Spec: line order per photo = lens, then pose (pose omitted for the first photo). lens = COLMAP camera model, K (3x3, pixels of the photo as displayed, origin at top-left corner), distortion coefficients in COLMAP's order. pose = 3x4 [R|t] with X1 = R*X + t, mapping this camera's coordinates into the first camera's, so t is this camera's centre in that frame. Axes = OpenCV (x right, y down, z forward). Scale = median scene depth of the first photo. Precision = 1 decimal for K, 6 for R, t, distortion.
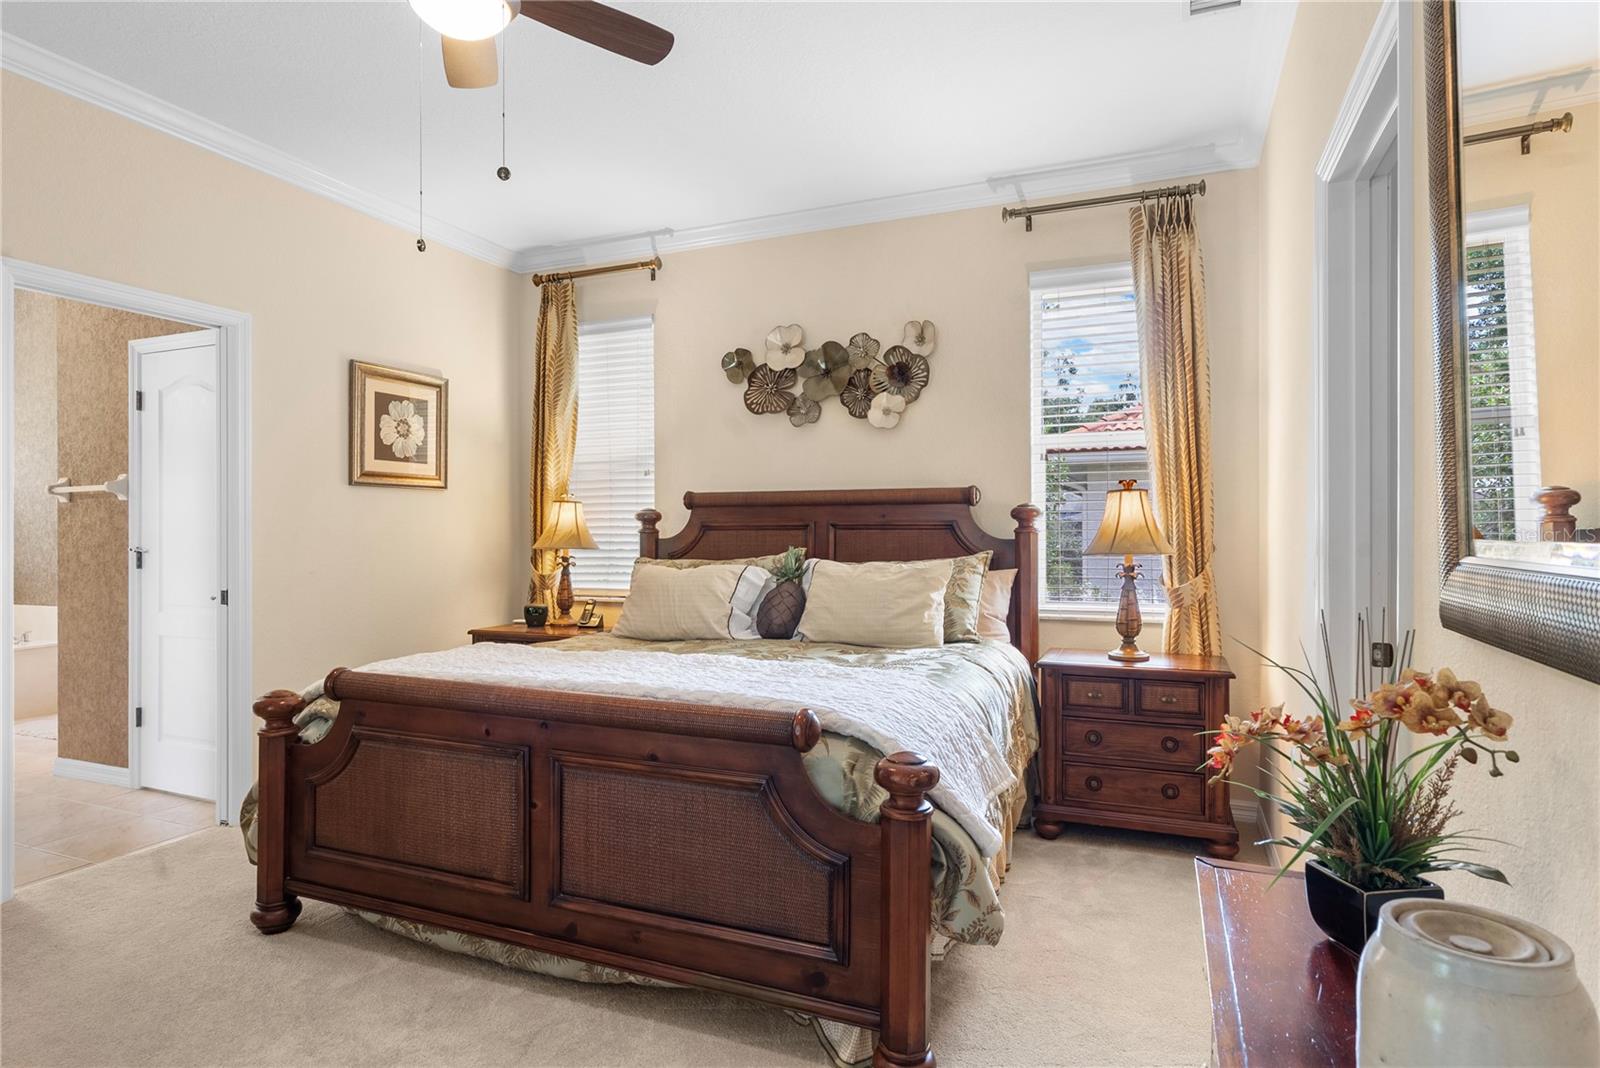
lens RADIAL K [[867.3, 0, 800.0], [0, 867.3, 534.0], [0, 0, 1]] dist [0.002323, 0.000690]
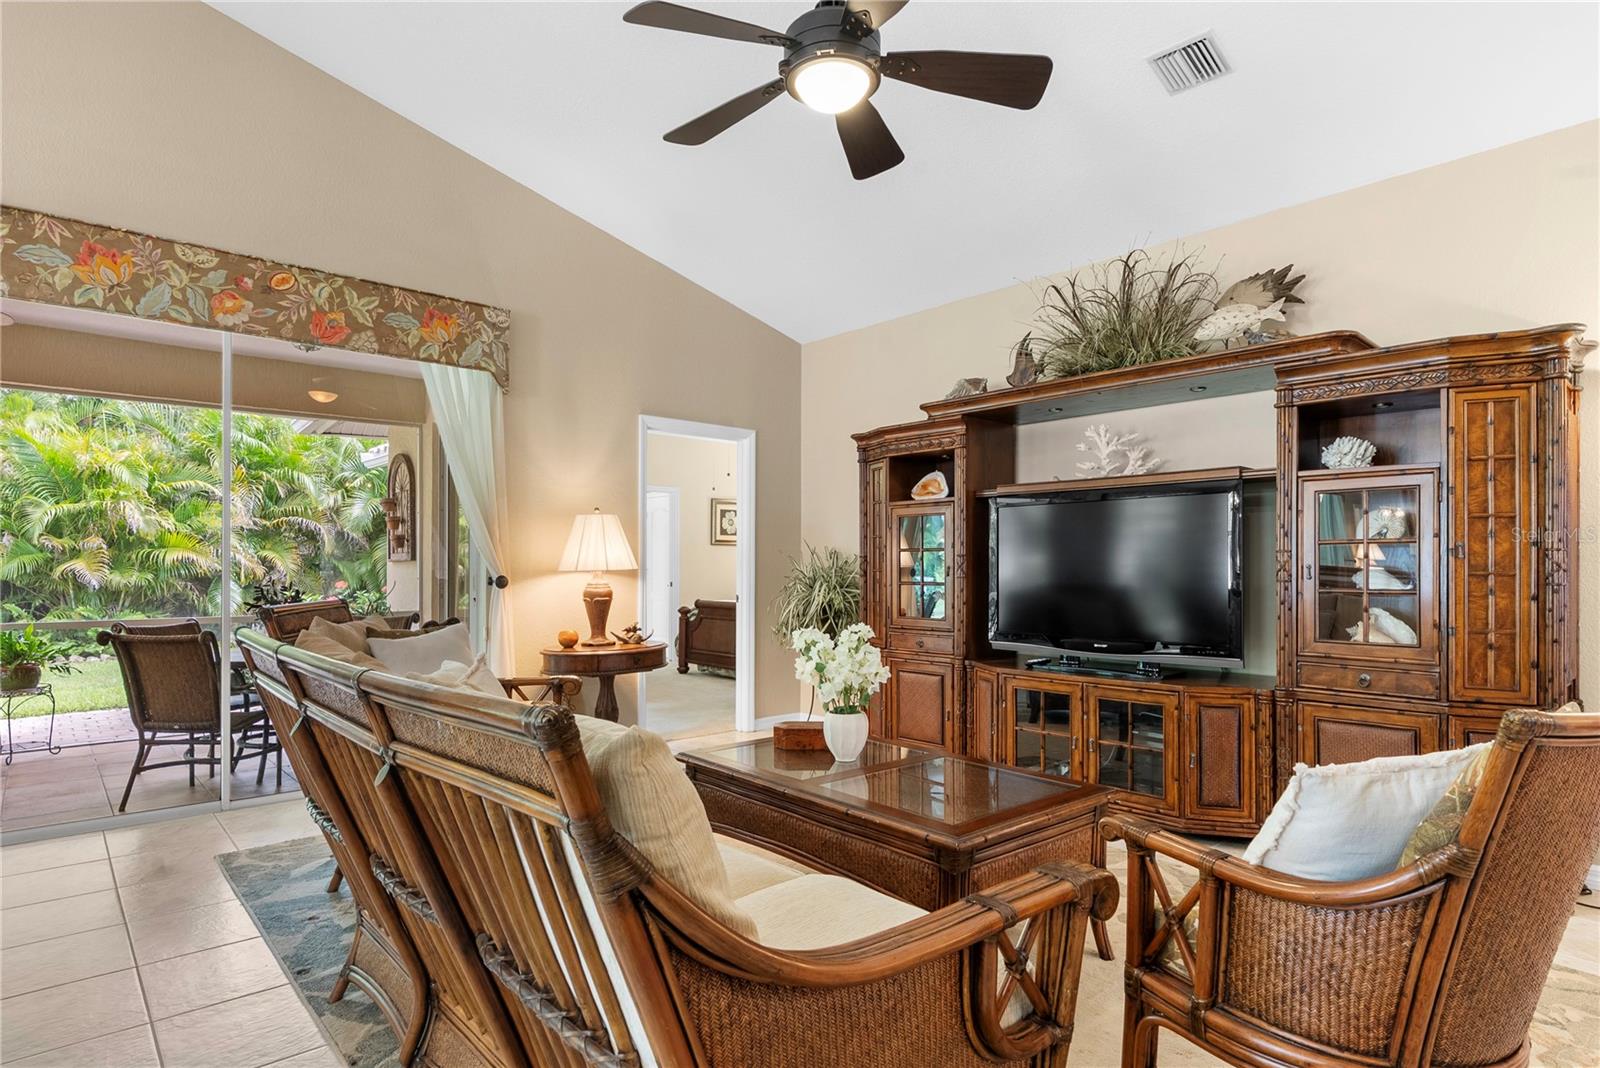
lens RADIAL K [[856.1, 0, 767.8], [0, 856.1, 557.7], [0, 0, 1]] dist [-0.002129, 0.000121]
pose [[0.891557, 0.001833, -0.452905, 1.238729], [-0.008444, 0.999885, -0.012575, 0.019415], [0.452830, 0.015036, 0.891470, -1.891692]]
